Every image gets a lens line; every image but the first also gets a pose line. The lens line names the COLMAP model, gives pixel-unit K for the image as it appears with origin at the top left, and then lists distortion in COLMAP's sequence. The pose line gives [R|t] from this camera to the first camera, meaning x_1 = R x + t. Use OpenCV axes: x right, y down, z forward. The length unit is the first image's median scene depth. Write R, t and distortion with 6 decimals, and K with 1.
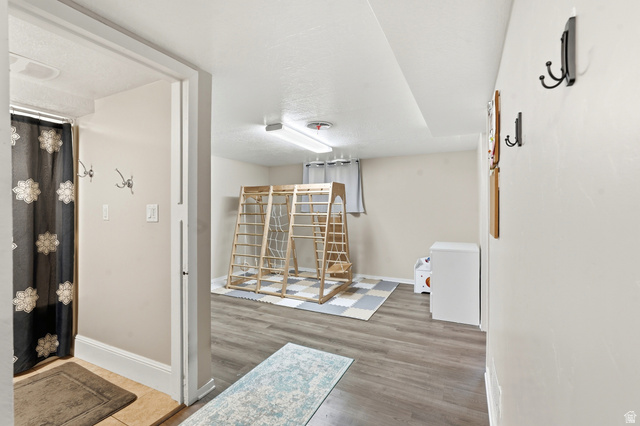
lens RADIAL K [[287.0, 0, 320.8], [0, 287.0, 211.0], [0, 0, 1]] dist [-0.002808, -0.000041]
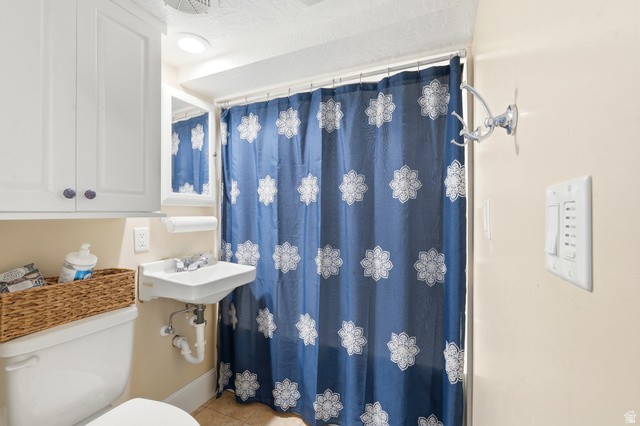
lens RADIAL K [[287.0, 0, 320.4], [0, 287.0, 213.1], [0, 0, 1]] dist [-0.002808, -0.000041]
pose [[0.071838, -0.004788, -0.997405, -0.364546], [0.001755, 0.999988, -0.004674, -0.001317], [0.997415, -0.001415, 0.071845, 0.732524]]
